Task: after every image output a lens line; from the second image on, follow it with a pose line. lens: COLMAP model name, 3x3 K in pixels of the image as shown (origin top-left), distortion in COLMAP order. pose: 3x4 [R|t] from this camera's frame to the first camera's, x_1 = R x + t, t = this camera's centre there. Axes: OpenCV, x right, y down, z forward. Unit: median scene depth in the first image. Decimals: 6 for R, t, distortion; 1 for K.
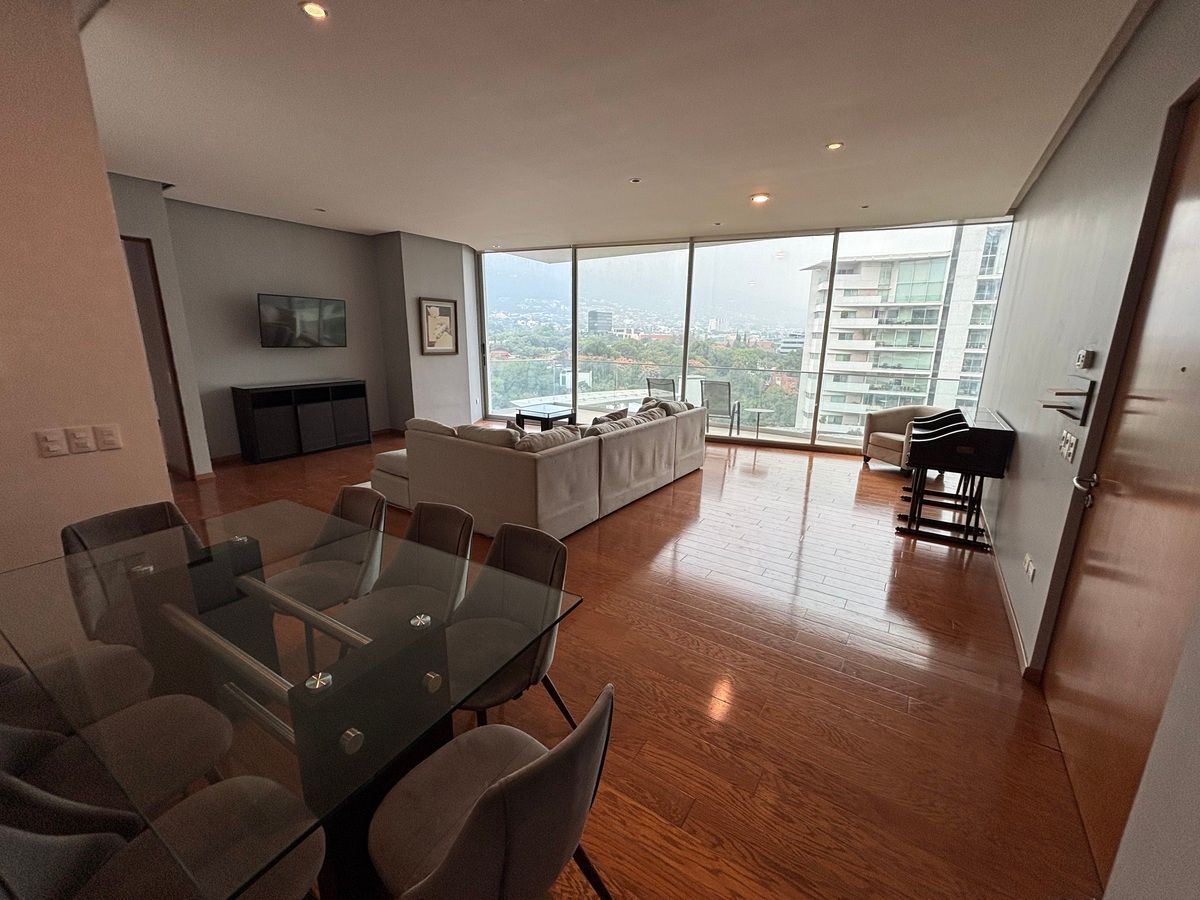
lens RADIAL K [[483.1, 0, 601.5], [0, 483.1, 446.6], [0, 0, 1]] dist [0.003736, -0.000145]
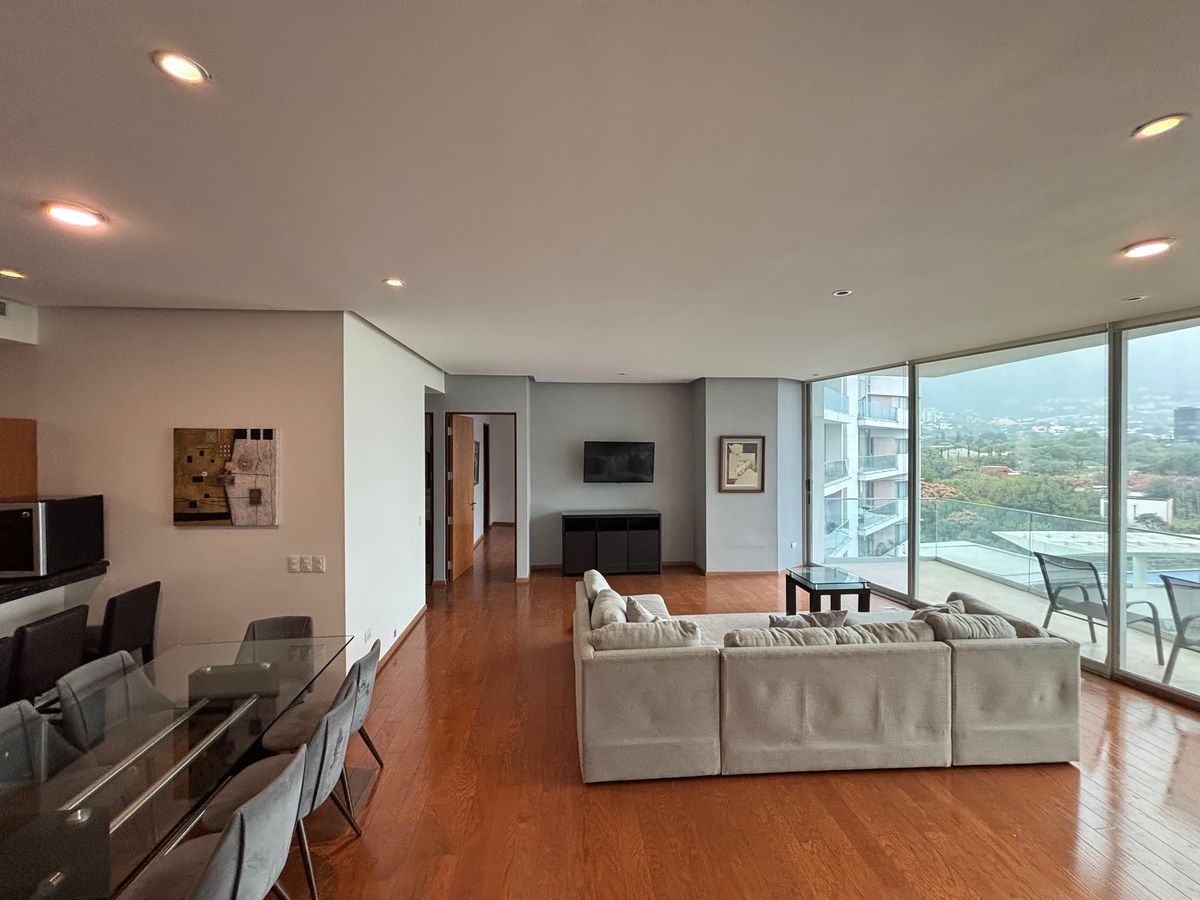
lens RADIAL K [[479.9, 0, 596.6], [0, 479.9, 446.7], [0, 0, 1]] dist [-0.001847, -0.000127]
pose [[0.615988, -0.009625, -0.787697, 0.031810], [-0.167646, 0.975418, -0.143020, -0.013091], [0.769710, 0.220153, 0.599232, 0.027299]]
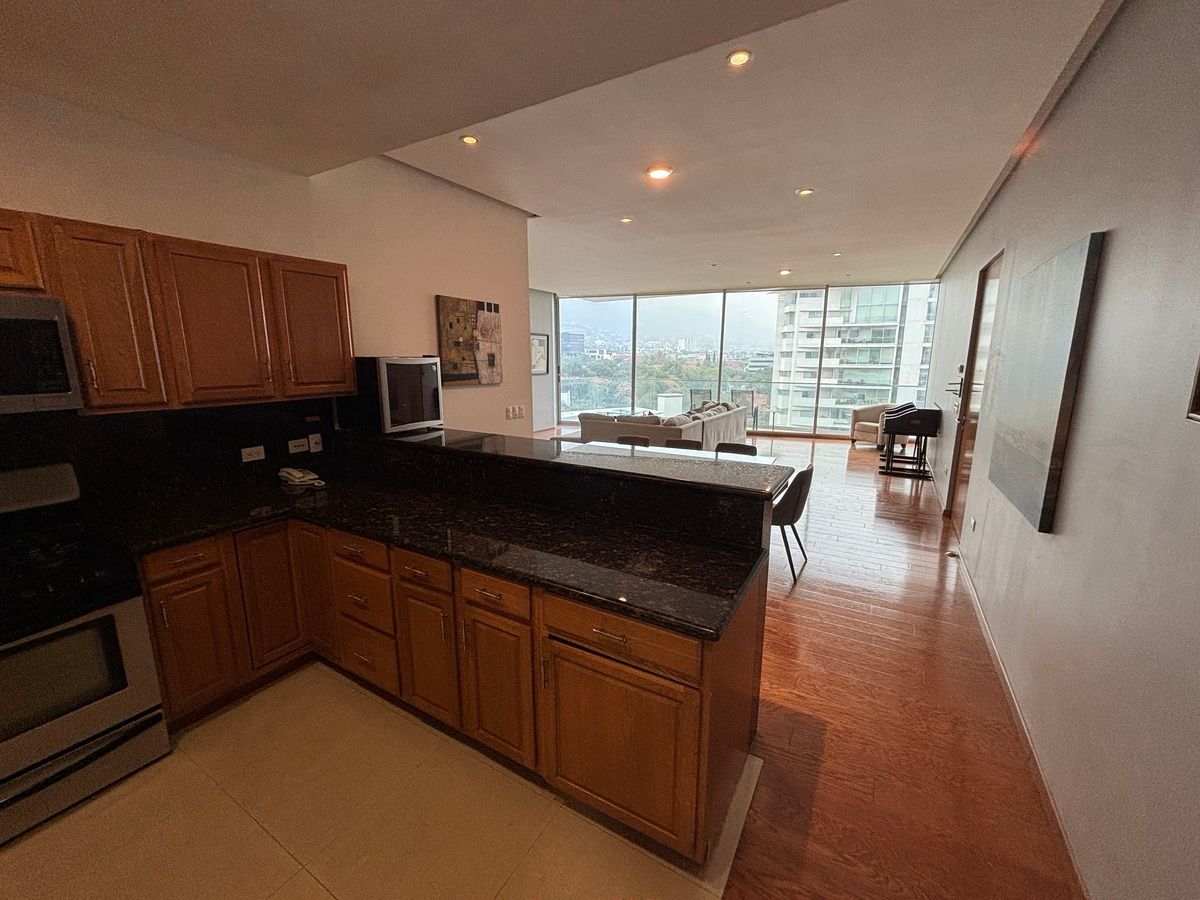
lens RADIAL K [[479.9, 0, 596.6], [0, 479.9, 446.7], [0, 0, 1]] dist [-0.001847, -0.000127]
pose [[0.998858, -0.020749, 0.043042, -0.031685], [0.022460, 0.998961, -0.039666, 0.009128], [-0.042175, 0.040588, 0.998285, -0.045012]]
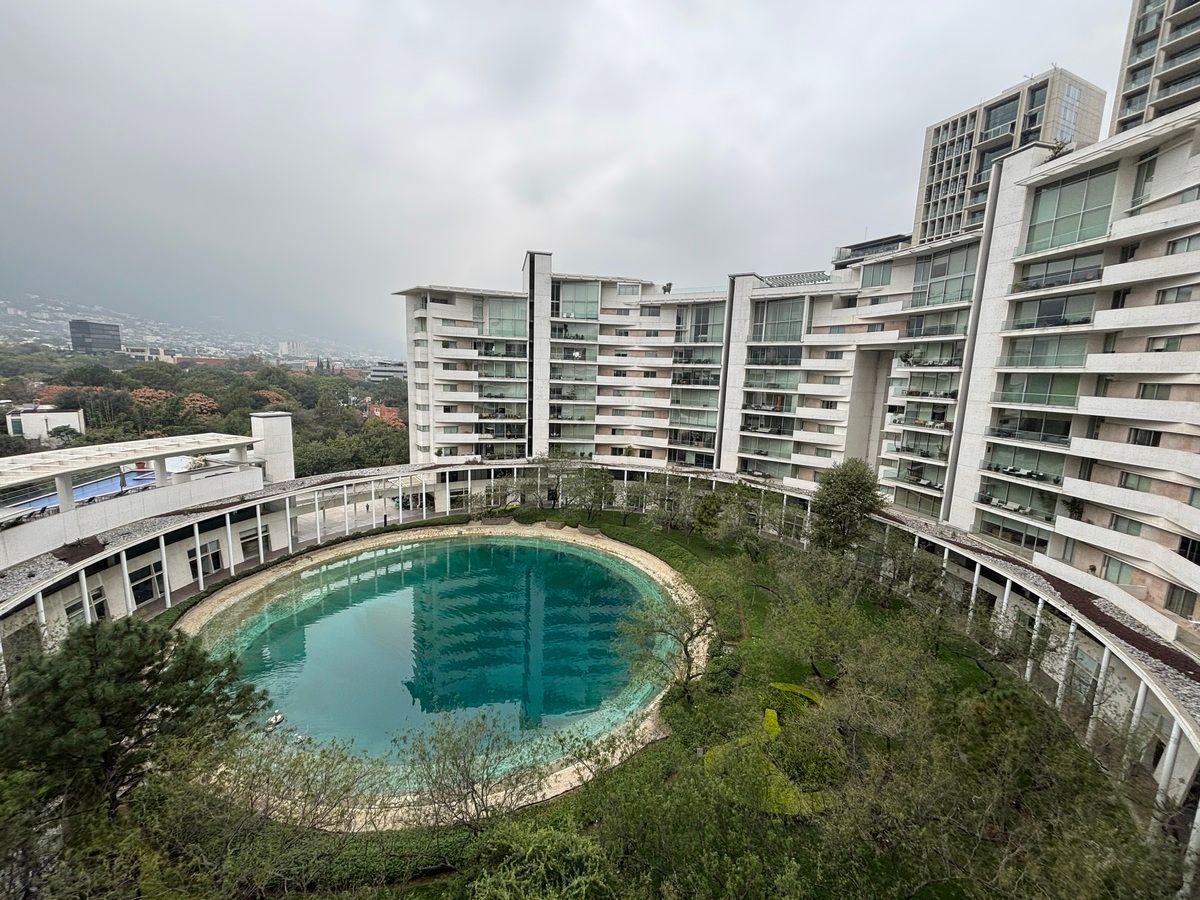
lens RADIAL K [[479.2, 0, 601.5], [0, 479.2, 449.4], [0, 0, 1]] dist [0.001965, 0.000006]
pose [[0.700022, -0.100188, 0.707058, 0.019564], [0.135123, 0.990807, 0.006616, -0.038253], [-0.701221, 0.090909, 0.707124, 0.163886]]
